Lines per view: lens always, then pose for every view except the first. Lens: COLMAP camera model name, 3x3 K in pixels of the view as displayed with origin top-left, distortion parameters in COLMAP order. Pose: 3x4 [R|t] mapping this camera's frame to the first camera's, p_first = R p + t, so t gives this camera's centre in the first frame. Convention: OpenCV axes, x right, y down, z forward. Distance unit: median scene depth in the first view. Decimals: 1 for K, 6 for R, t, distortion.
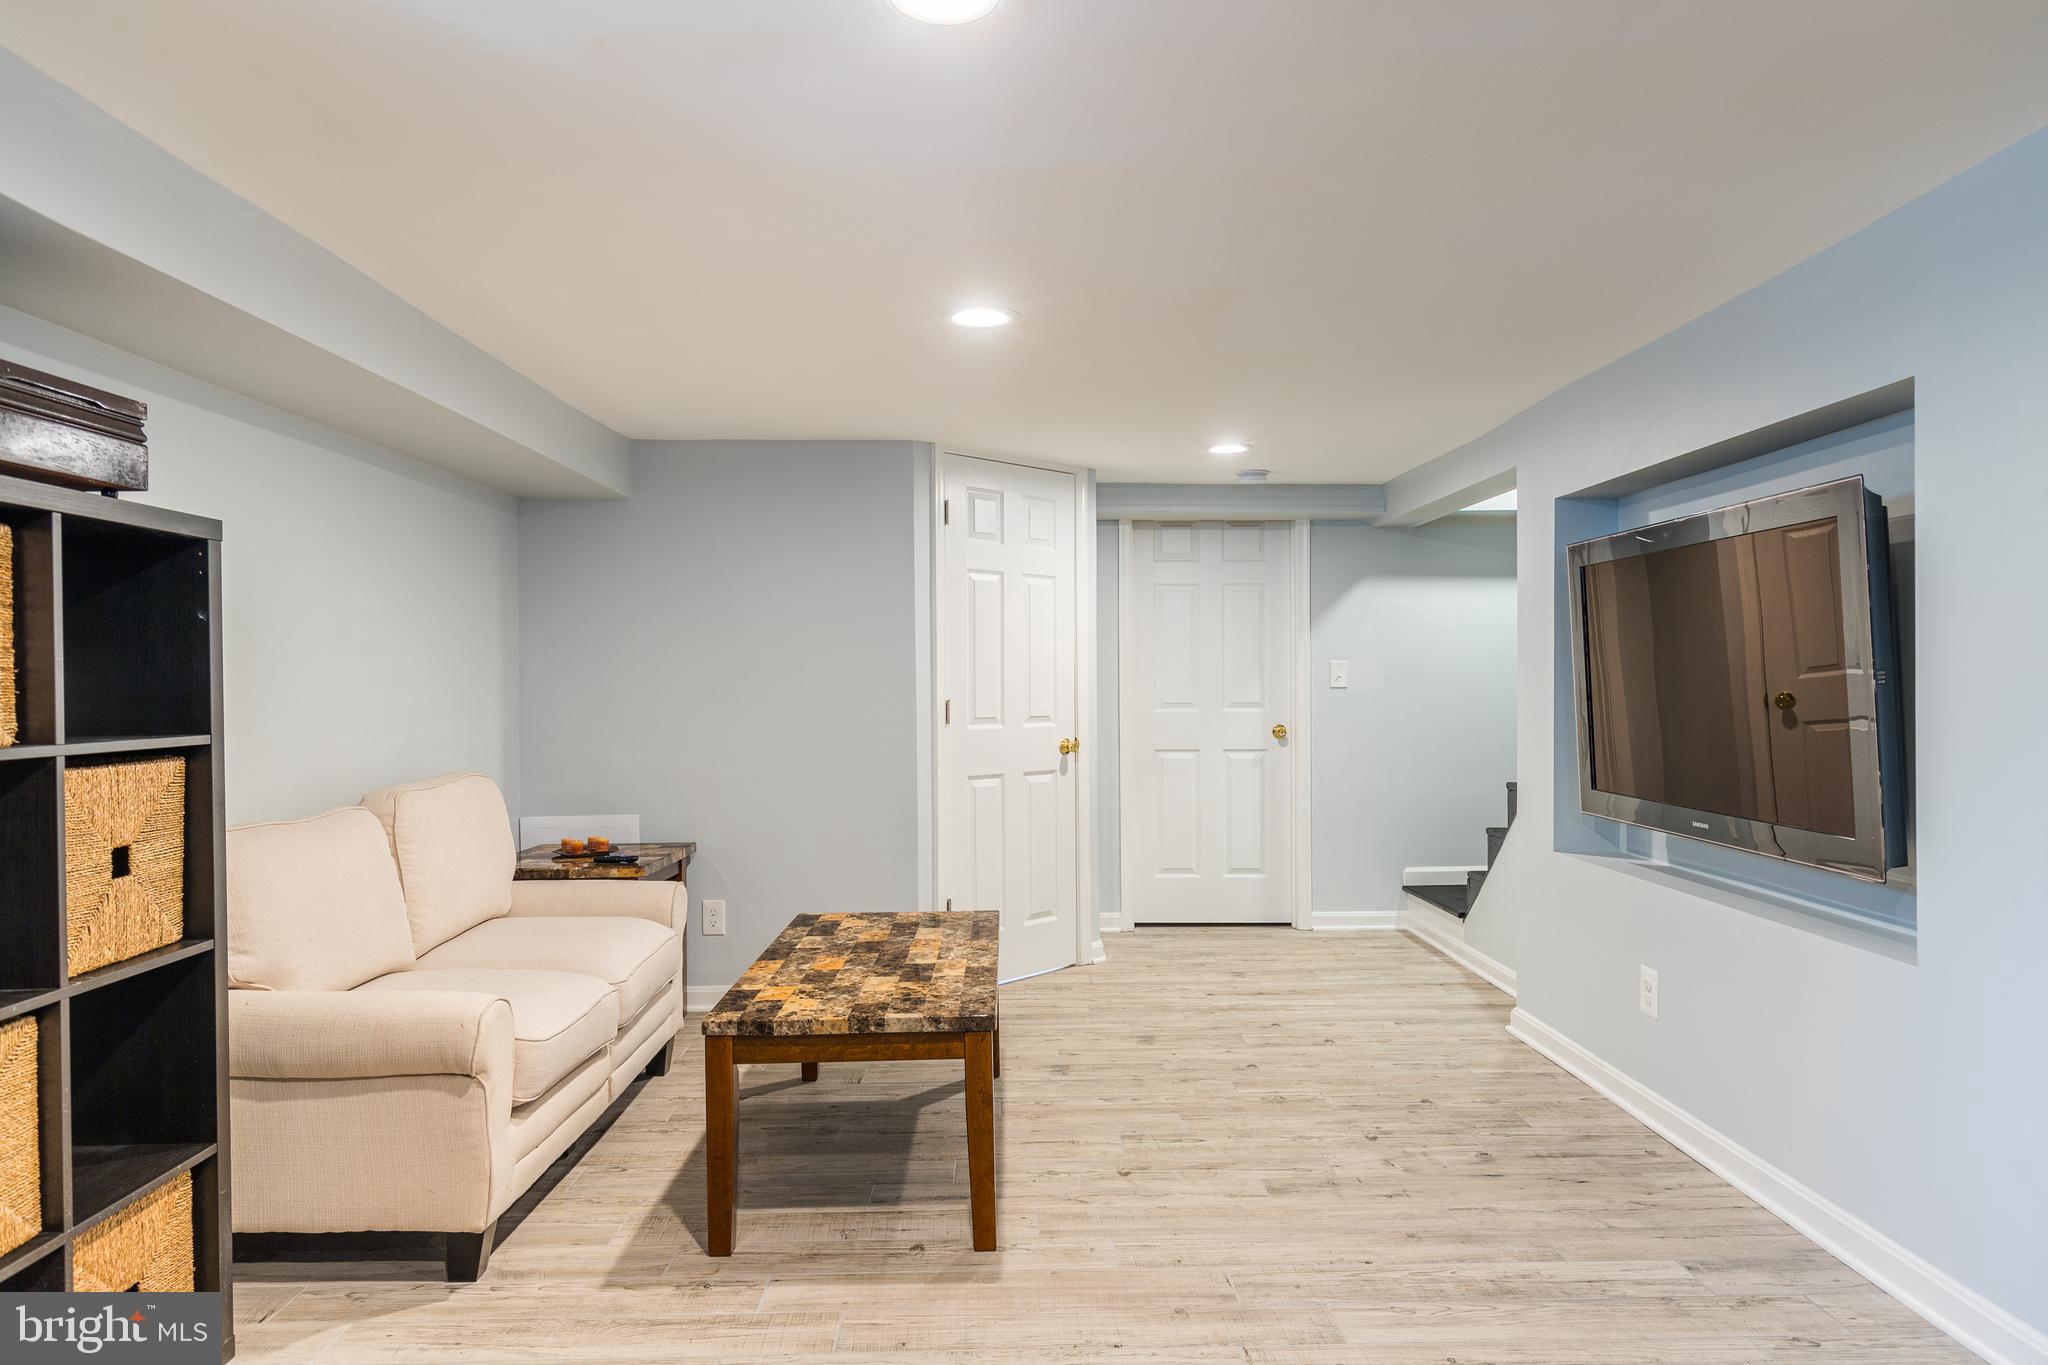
lens RADIAL K [[1261.4, 0, 1024.0], [0, 1261.4, 682.5], [0, 0, 1]] dist [0.002991, -0.000855]
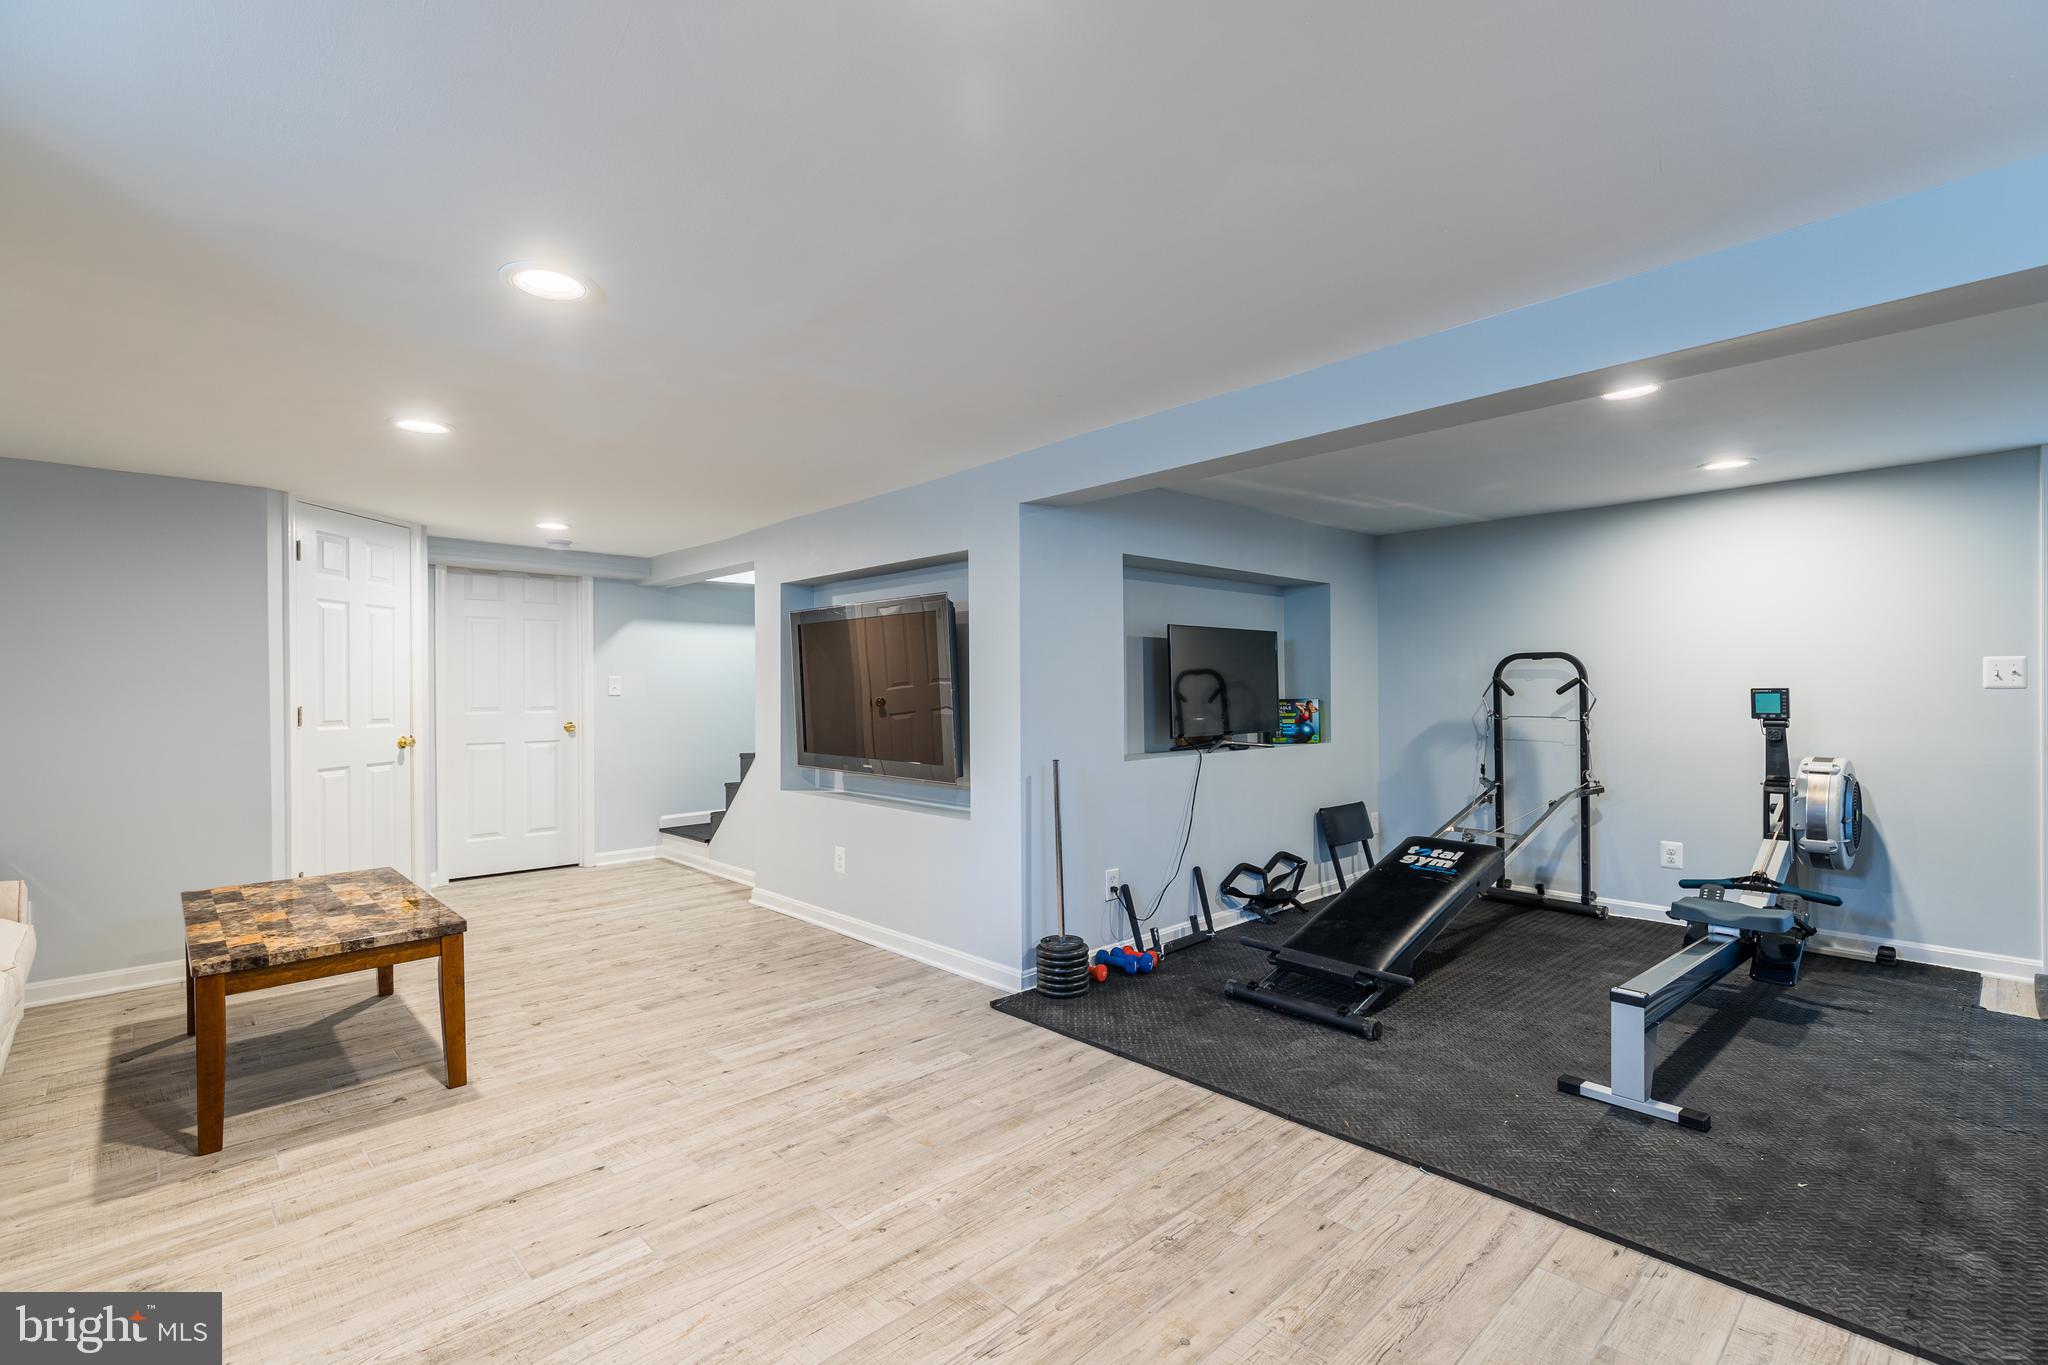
lens RADIAL K [[920.0, 0, 1020.3], [0, 920.0, 688.8], [0, 0, 1]] dist [0.002597, -0.000156]
pose [[0.741860, 0.001331, 0.670553, -0.203937], [0.001729, 0.999991, -0.003897, 0.002504], [-0.670553, 0.004051, 0.741851, -0.163017]]
